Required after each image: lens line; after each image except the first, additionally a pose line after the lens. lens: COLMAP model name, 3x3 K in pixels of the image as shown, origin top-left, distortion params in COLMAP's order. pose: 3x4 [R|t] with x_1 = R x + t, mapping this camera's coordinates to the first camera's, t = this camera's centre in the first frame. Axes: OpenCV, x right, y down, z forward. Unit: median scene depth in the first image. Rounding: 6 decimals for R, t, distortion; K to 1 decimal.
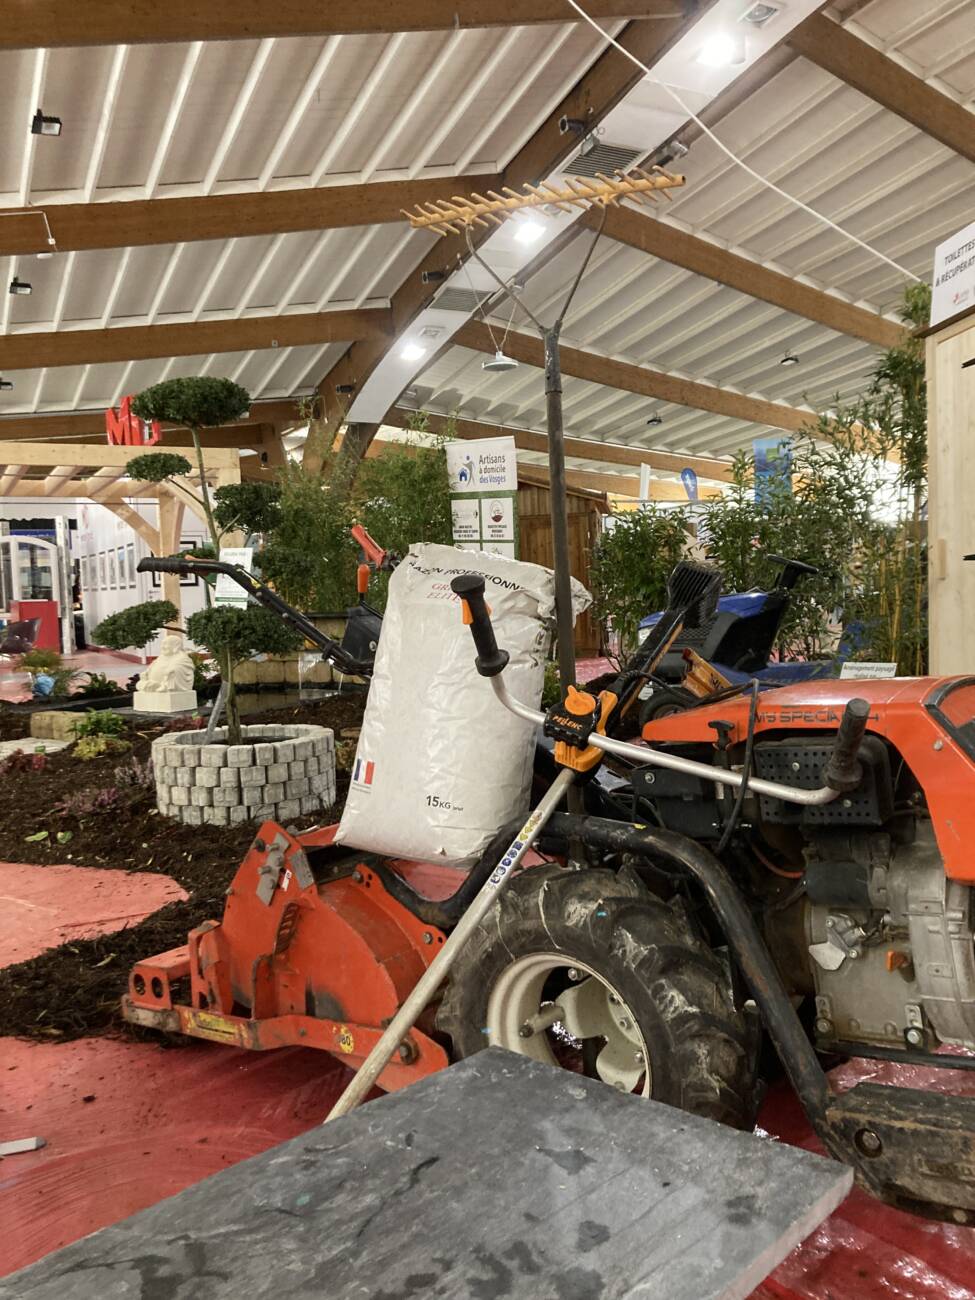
lens RADIAL K [[1059.7, 0, 487.5], [0, 1059.7, 650.0], [0, 0, 1]] dist [0.009446, 0.005422]
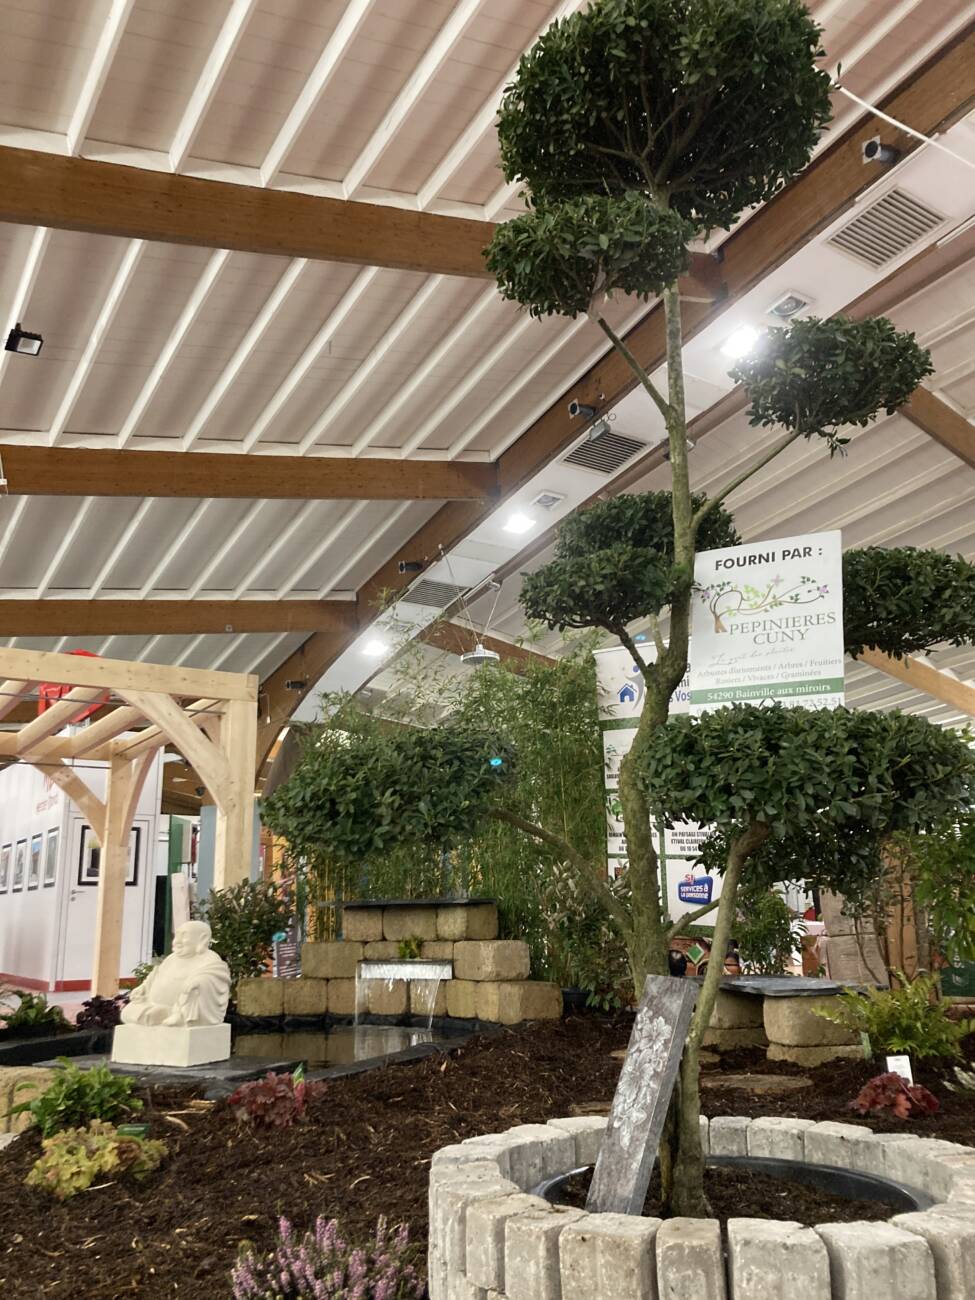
lens RADIAL K [[1055.2, 0, 483.2], [0, 1055.2, 667.0], [0, 0, 1]] dist [0.021862, -0.010844]
pose [[0.995254, 0.041812, 0.087874, -0.113931], [-0.014169, 0.955630, -0.294228, 0.011991], [-0.096277, 0.291587, 0.951687, 0.232683]]
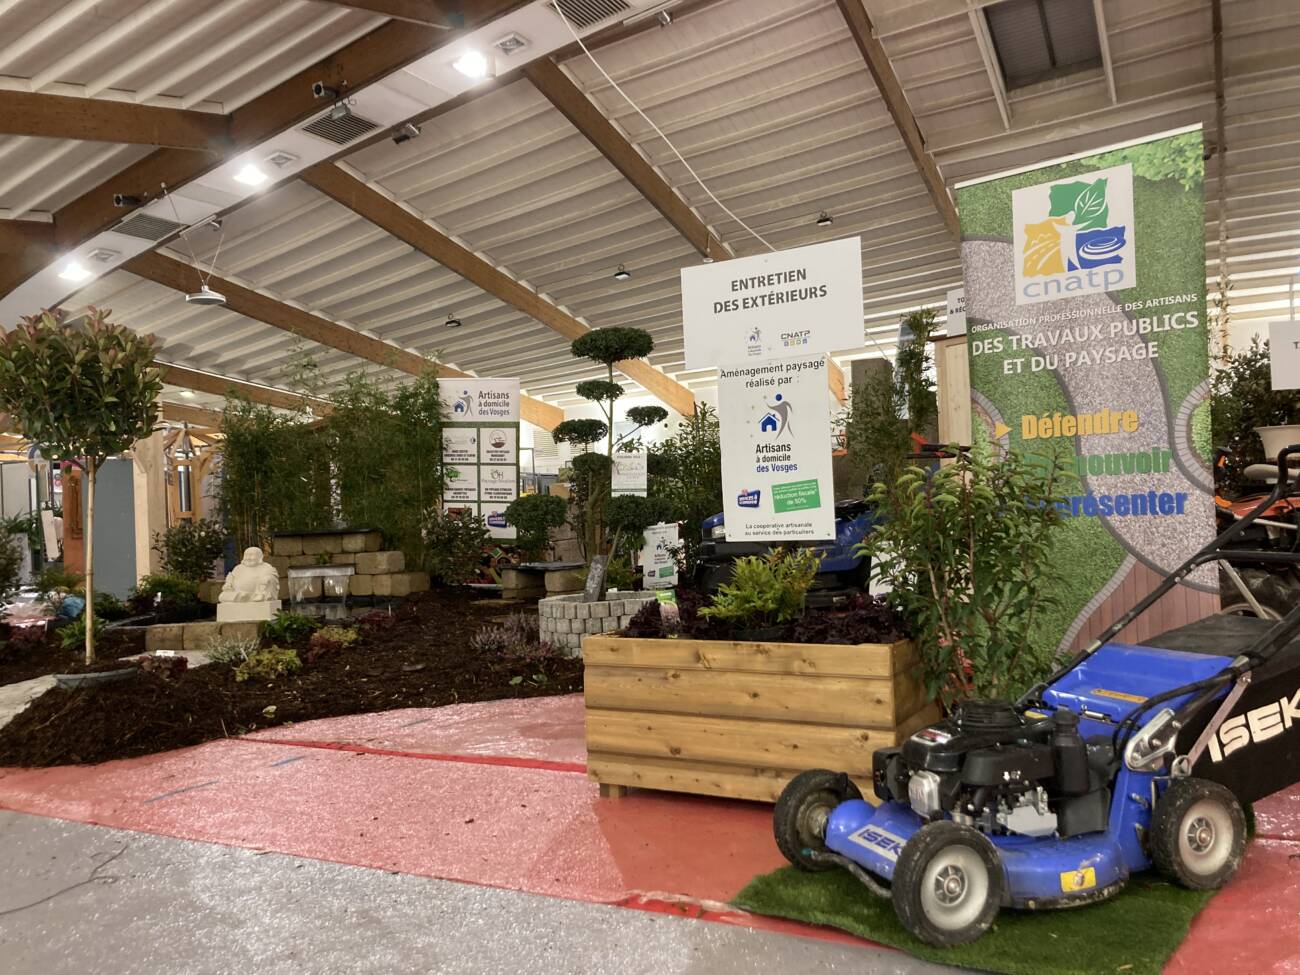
lens RADIAL K [[1053.0, 0, 653.2], [0, 1053.0, 471.4], [0, 0, 1]] dist [0.088011, -0.134308]
pose [[0.837526, 0.019281, 0.546058, -0.307015], [0.046571, 0.993222, -0.106499, 0.023430], [-0.544409, 0.114626, 0.830951, -0.041496]]
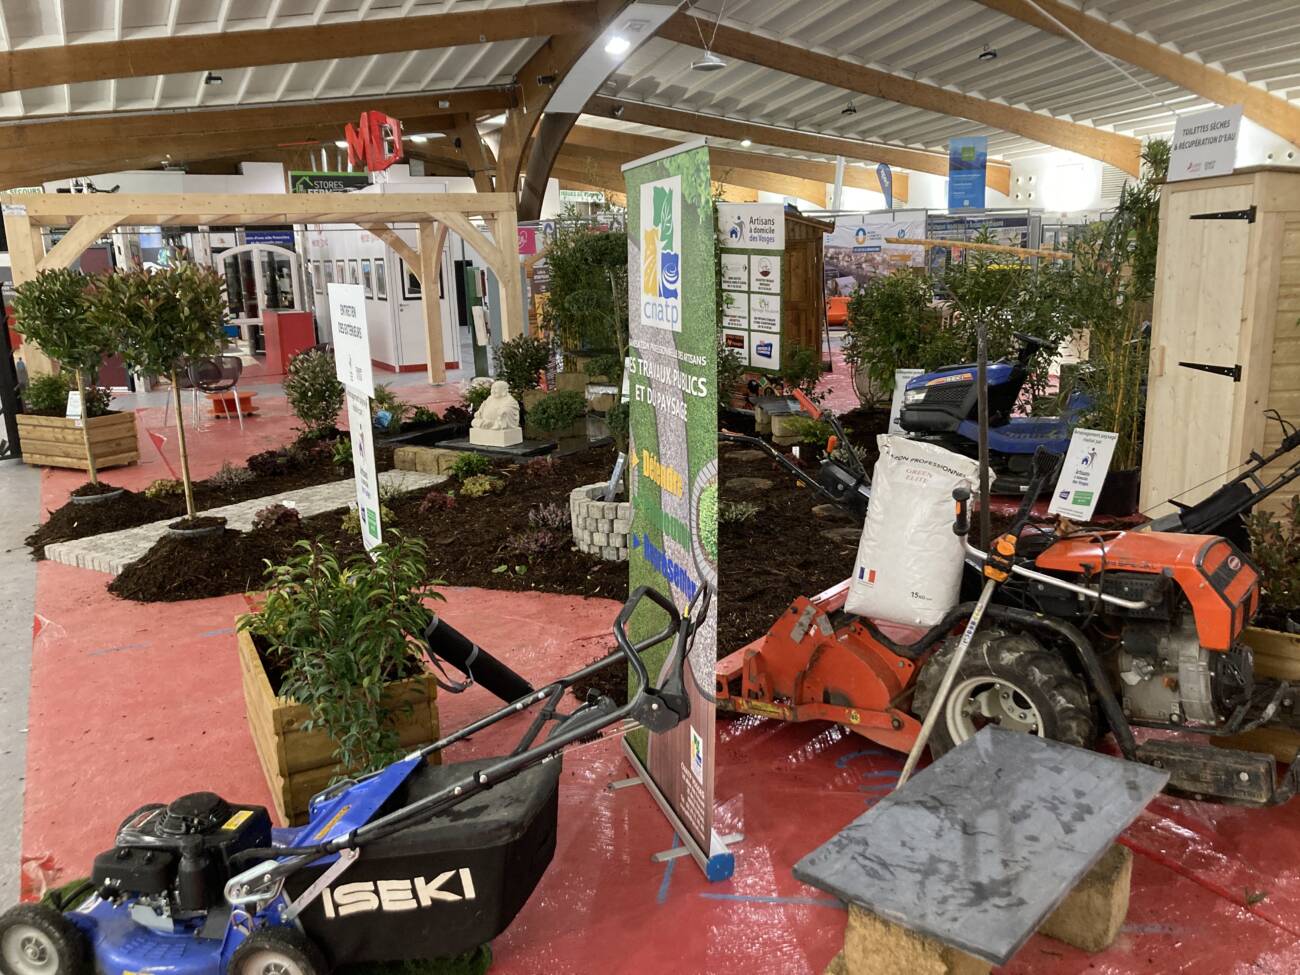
lens RADIAL K [[1055.2, 0, 674.3], [0, 1055.2, 486.8], [0, 0, 1]] dist [0.021862, -0.010844]
pose [[0.999777, 0.002413, 0.020992, -0.072046], [-0.005634, 0.987937, 0.154751, -0.045972], [-0.020366, -0.154835, 0.987730, -0.110566]]
